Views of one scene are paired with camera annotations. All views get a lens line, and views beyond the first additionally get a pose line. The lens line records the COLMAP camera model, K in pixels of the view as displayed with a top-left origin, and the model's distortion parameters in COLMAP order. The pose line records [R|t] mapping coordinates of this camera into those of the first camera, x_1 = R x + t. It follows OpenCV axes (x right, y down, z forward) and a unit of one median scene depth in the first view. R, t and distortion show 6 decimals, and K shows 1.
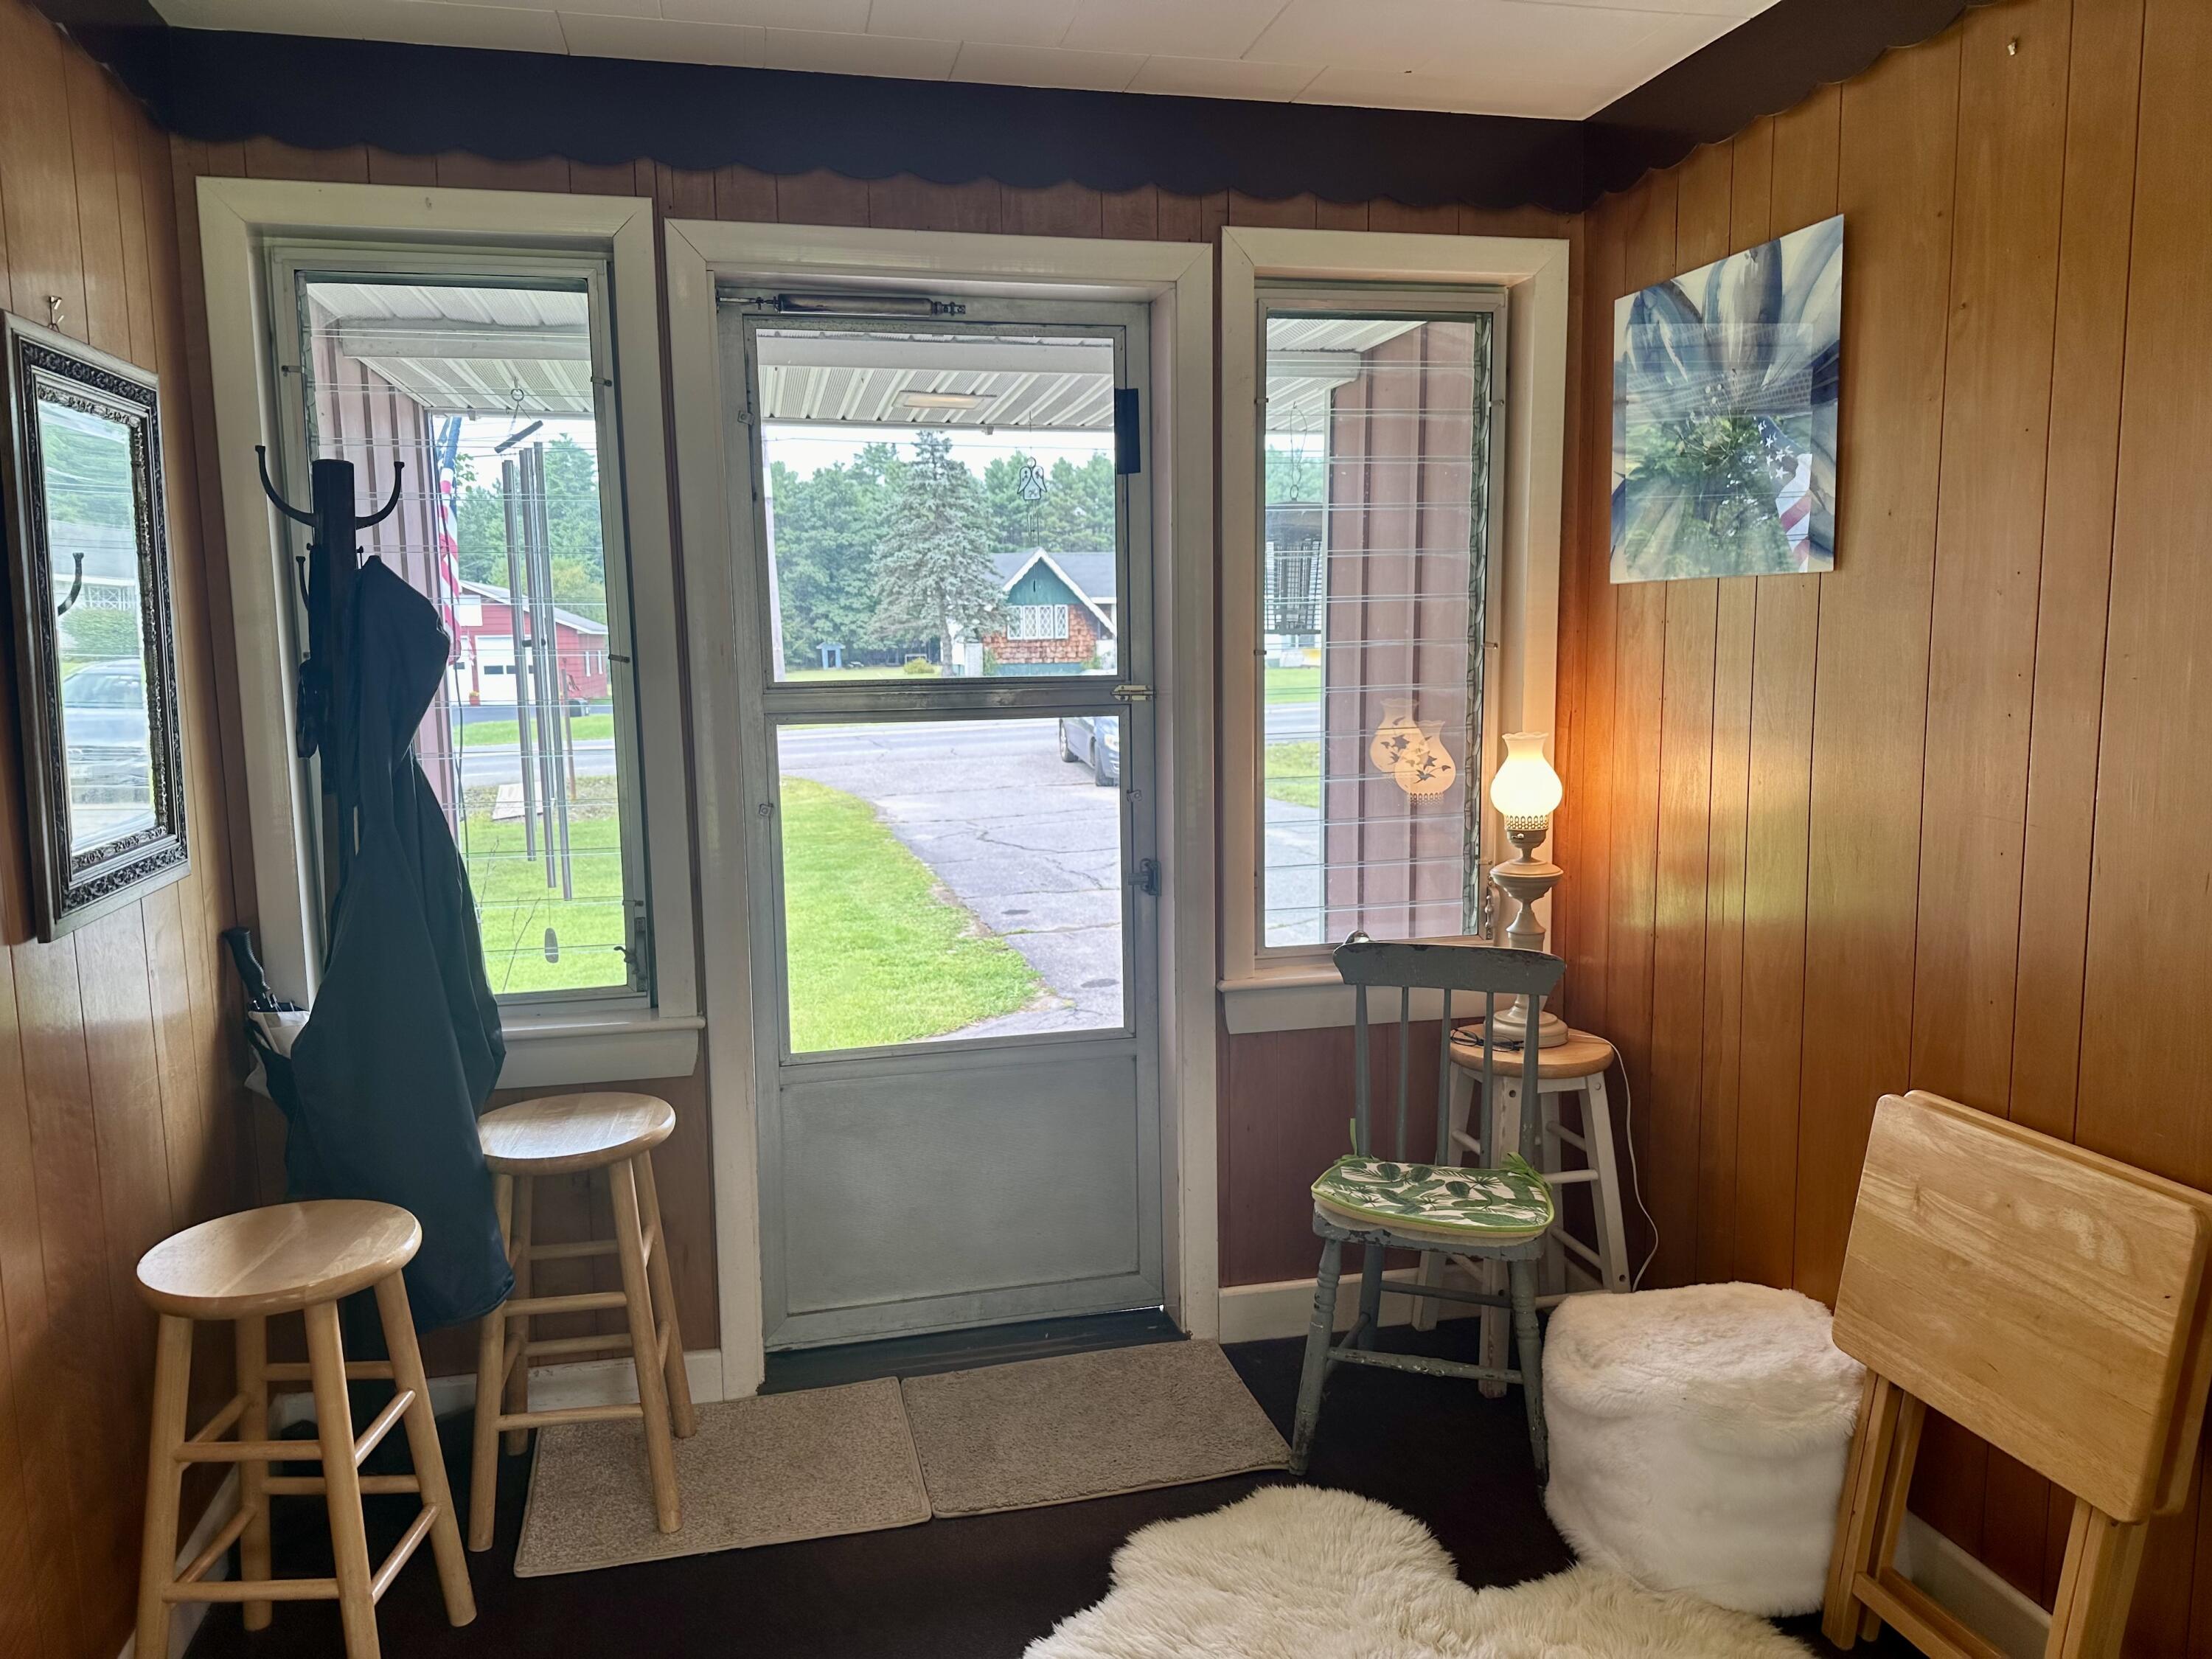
lens RADIAL K [[1536.9, 0, 1100.9], [0, 1536.9, 836.1], [0, 0, 1]] dist [0.079890, -0.125957]
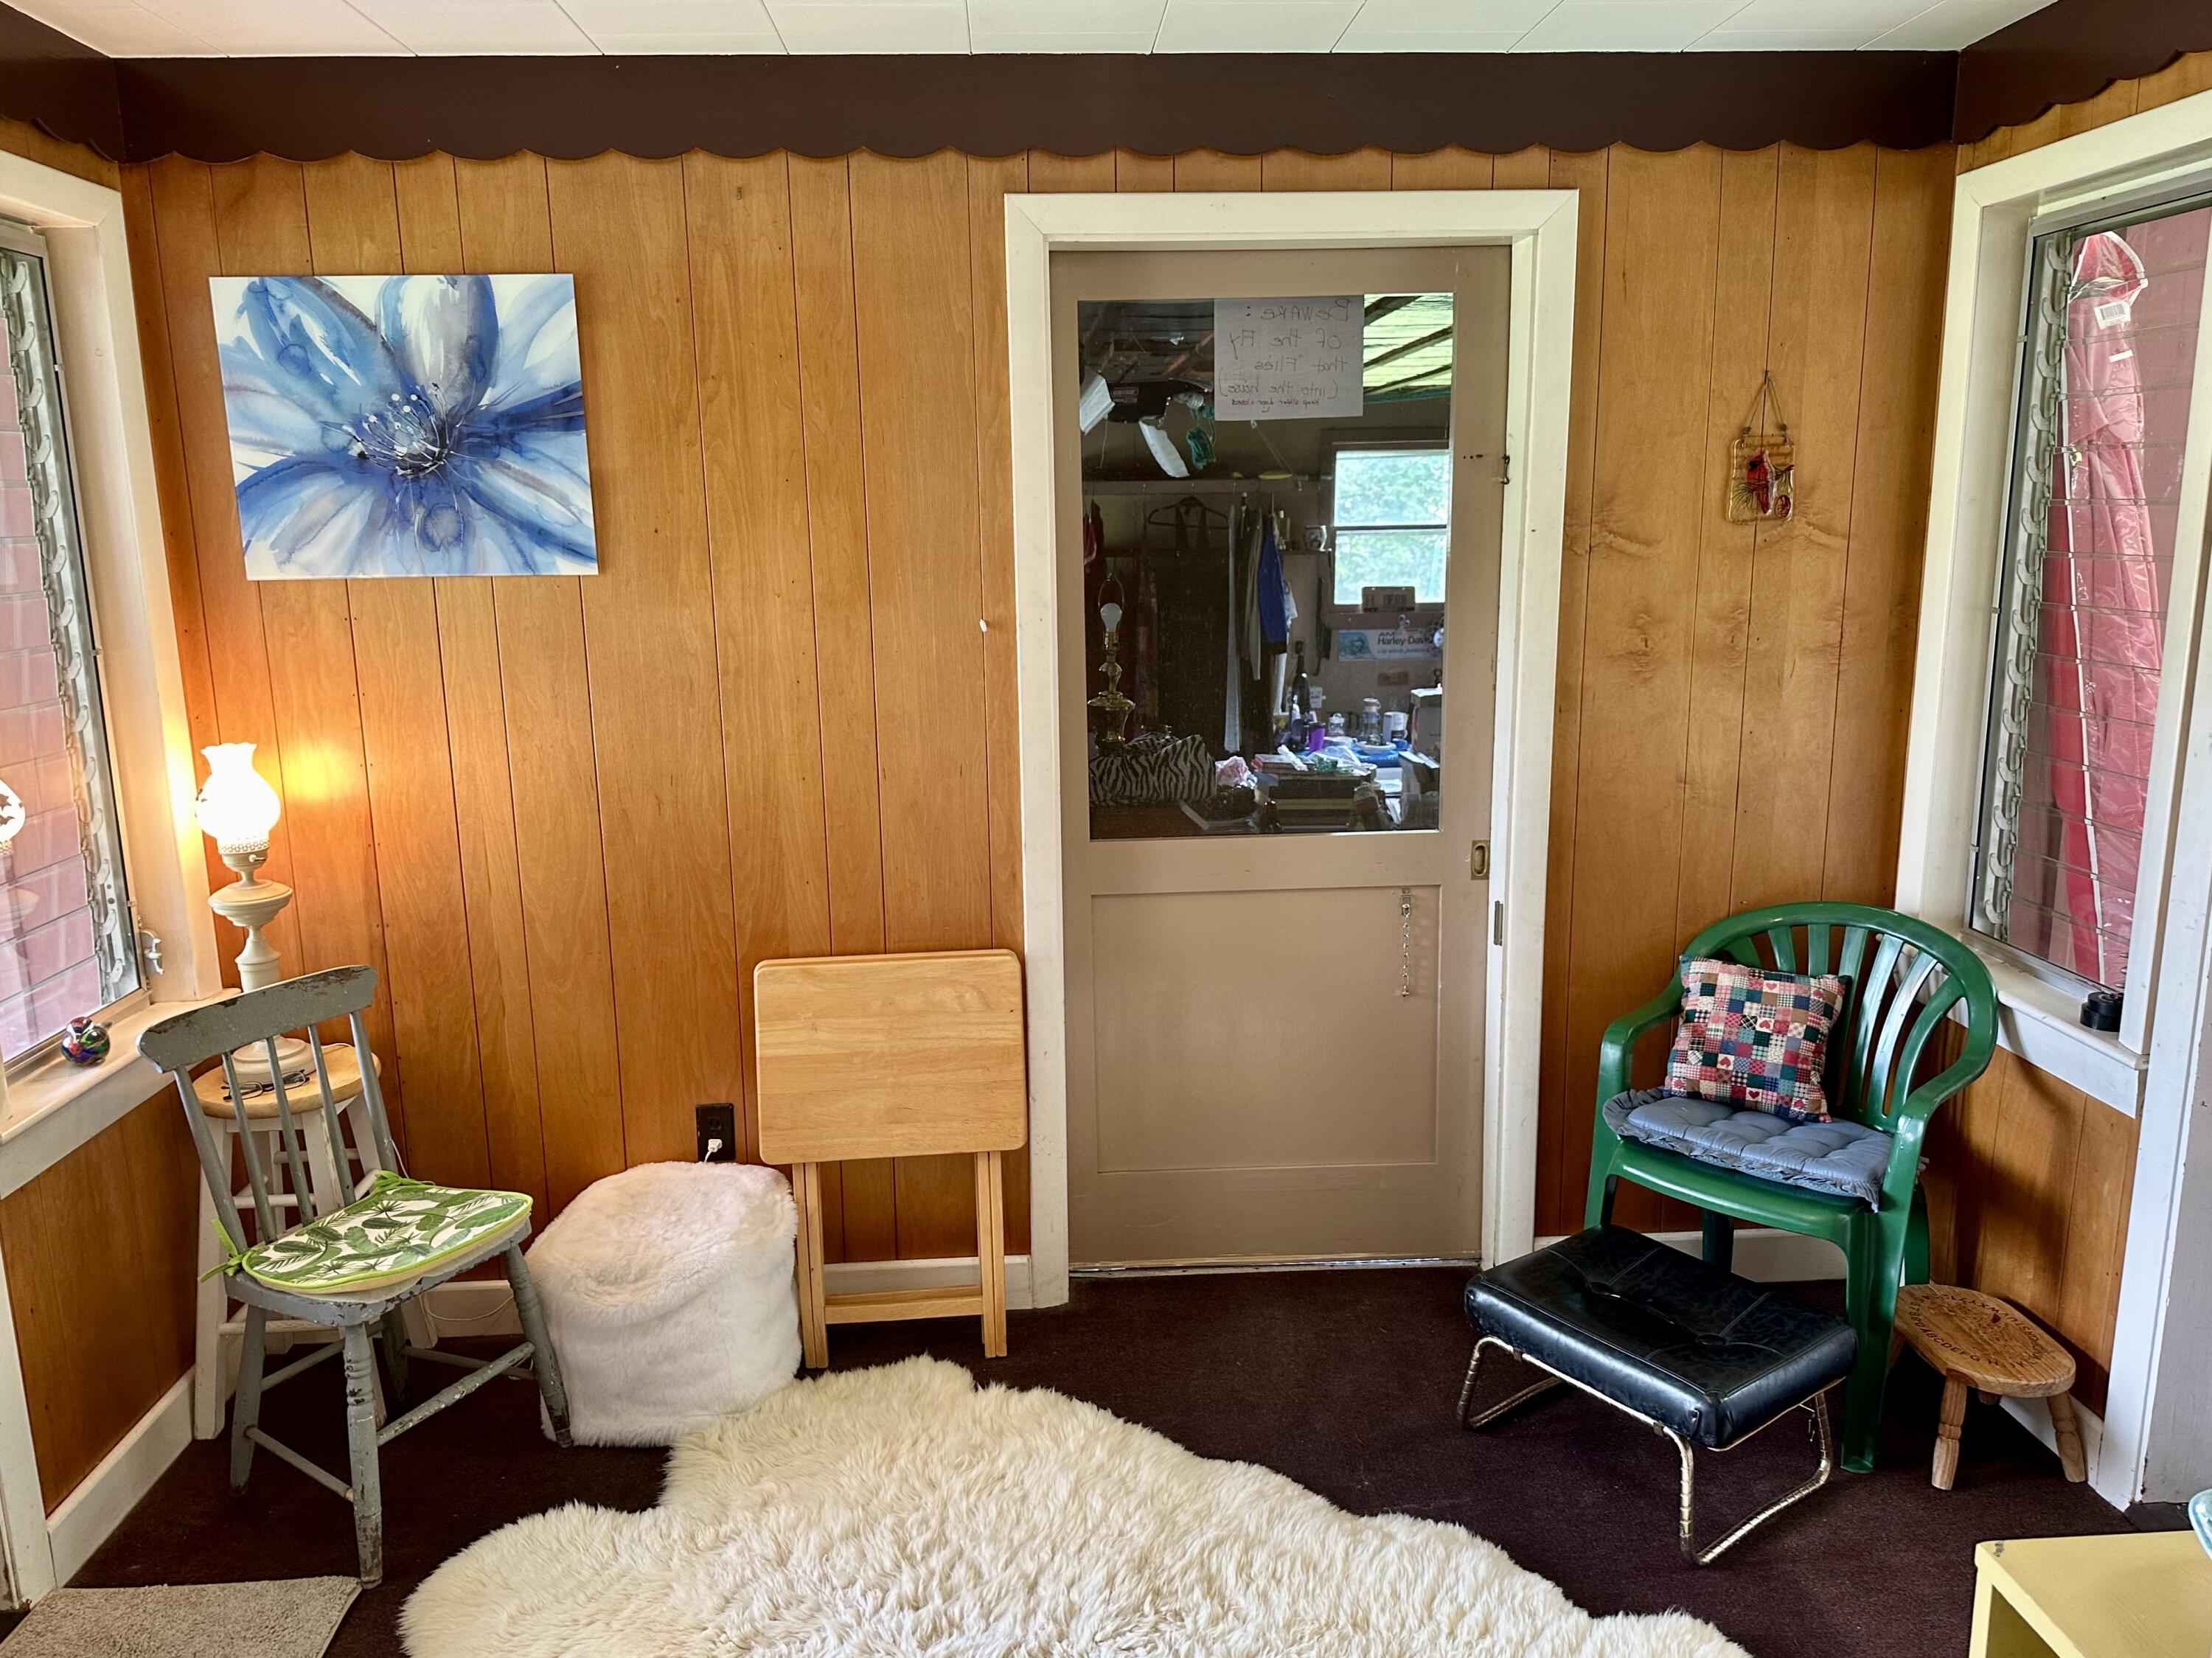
lens RADIAL K [[1628.3, 0, 1102.5], [0, 1628.3, 850.2], [0, 0, 1]] dist [0.083345, -0.150497]
pose [[0.168287, -0.203163, 0.964575, -0.649637], [0.143559, 0.973149, 0.179922, -0.120511], [-0.975228, 0.108195, 0.192934, 0.352304]]
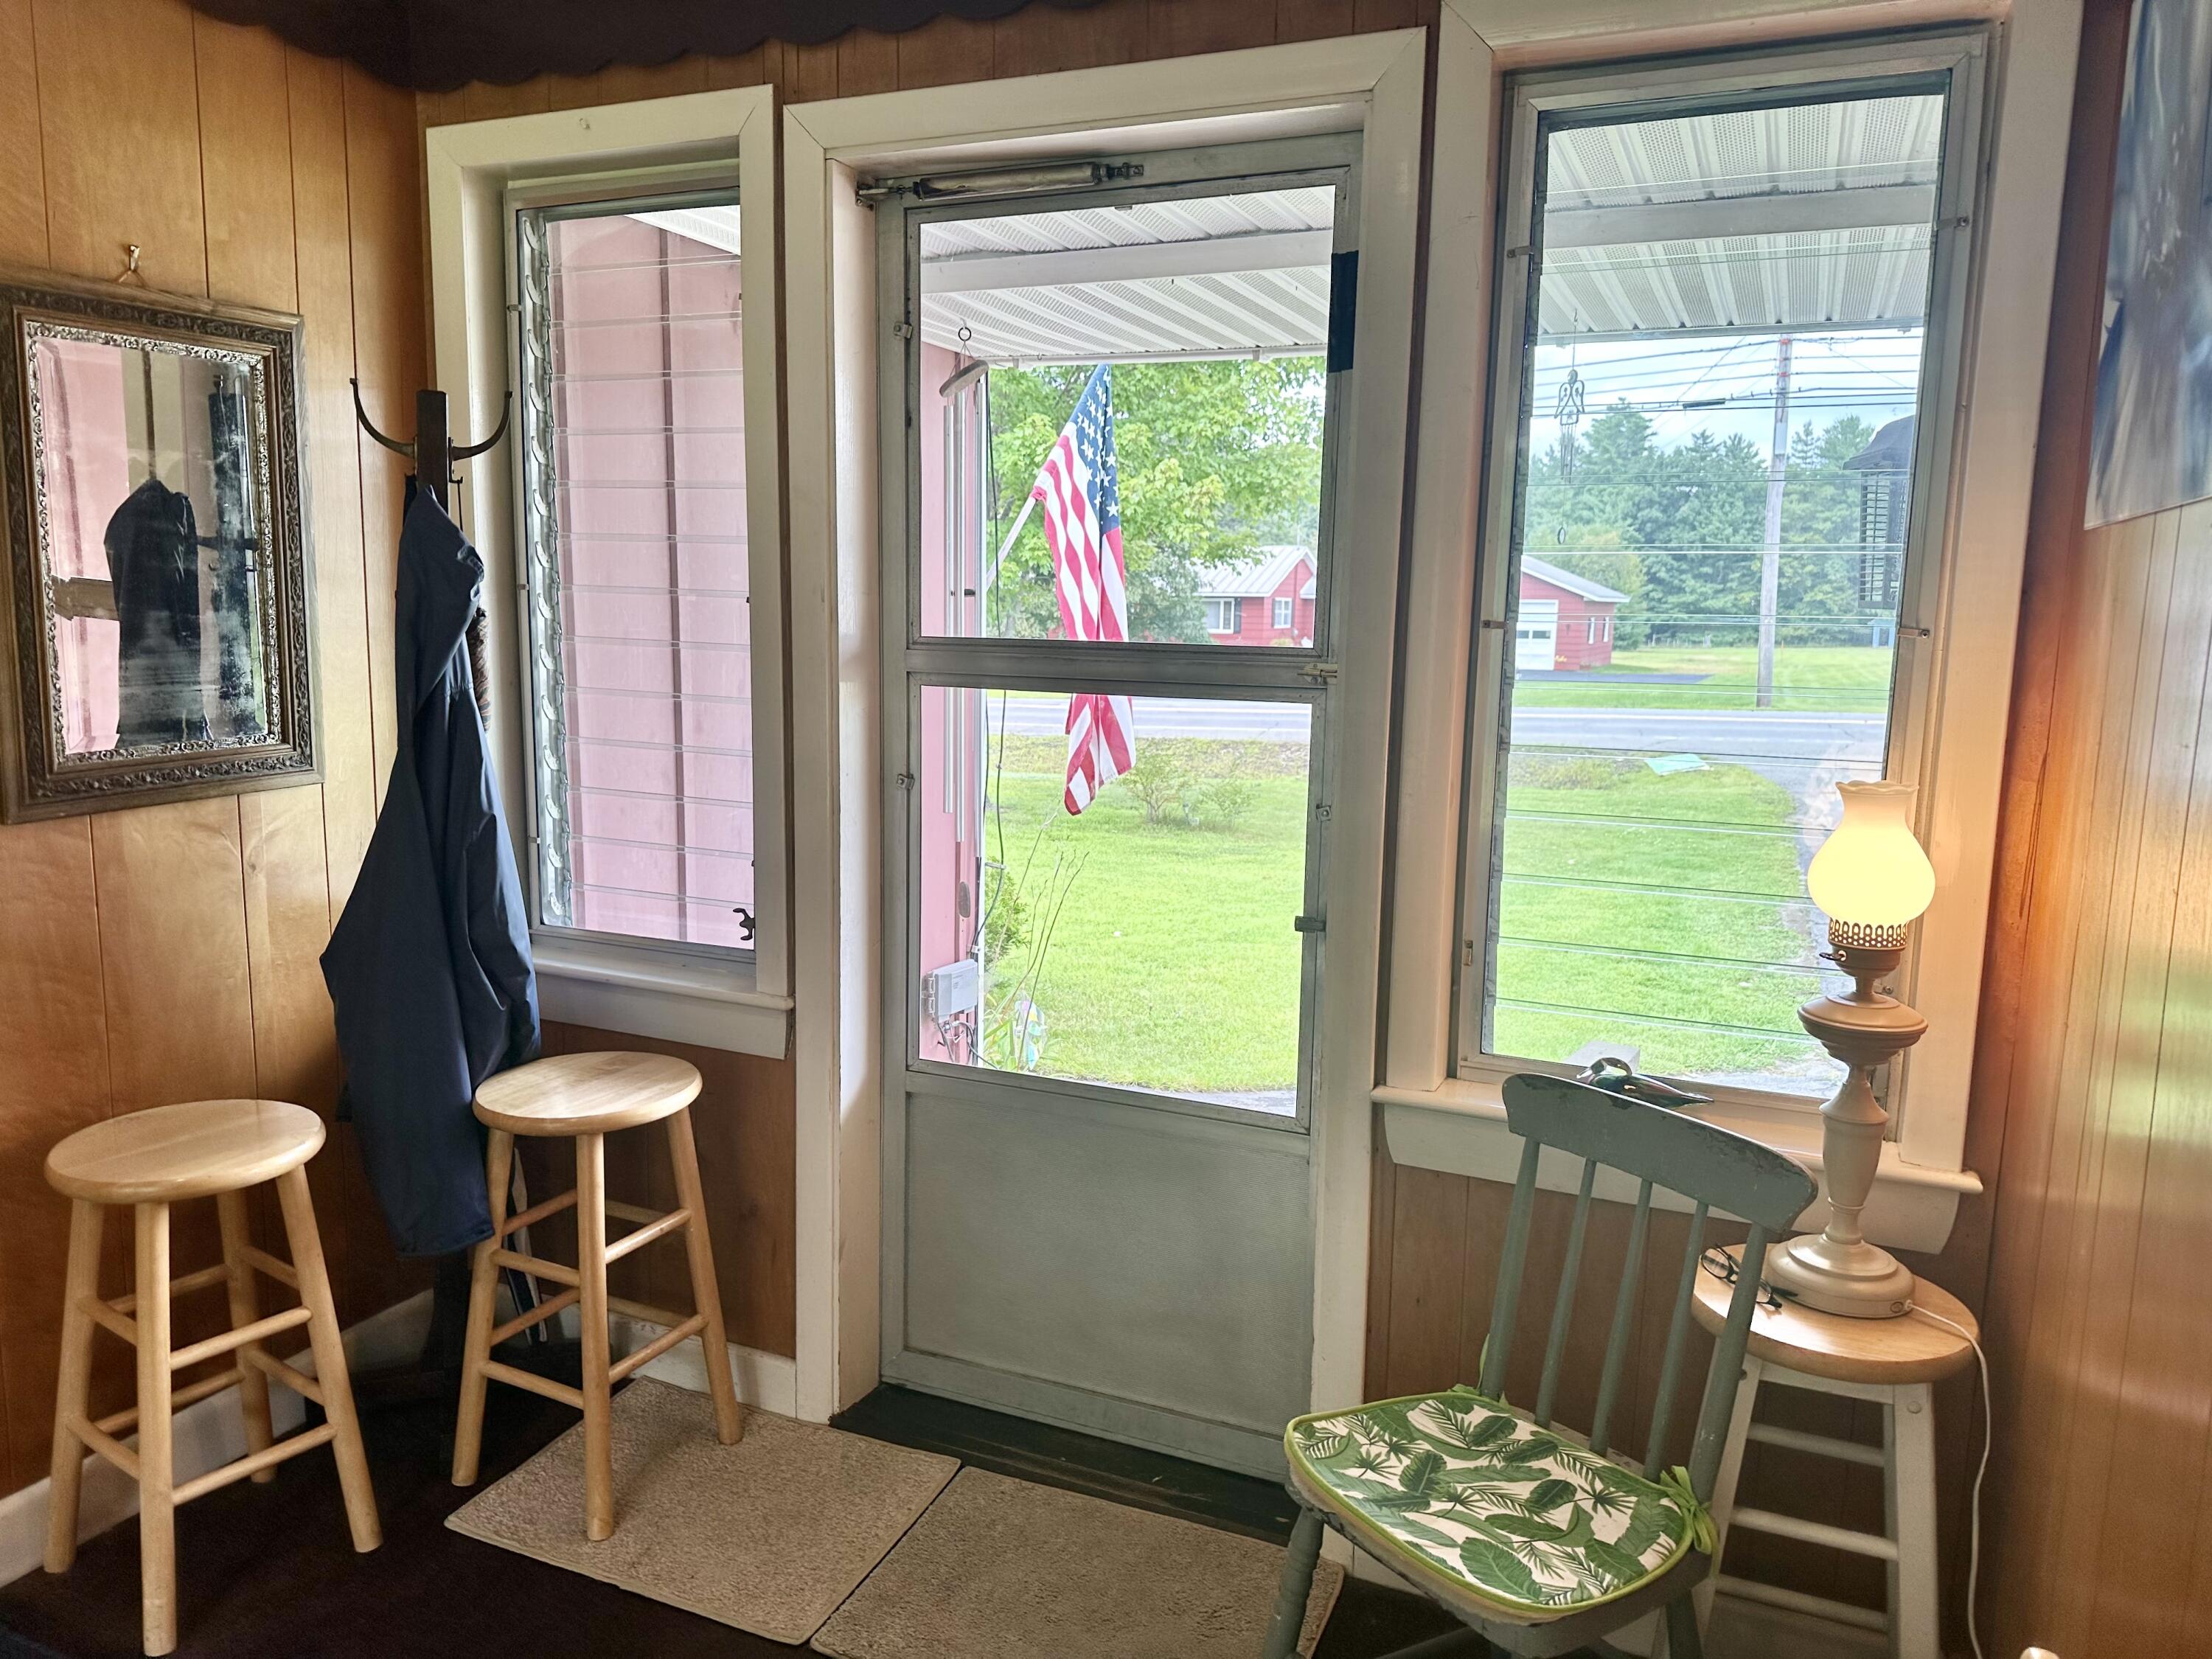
lens RADIAL K [[1558.3, 0, 1109.3], [0, 1558.3, 836.5], [0, 0, 1]] dist [-0.005892, -0.000067]
pose [[0.802868, 0.123661, -0.583190, 0.433378], [-0.111807, 0.992125, 0.056450, -0.053148], [0.585578, 0.019883, 0.810372, 0.391425]]
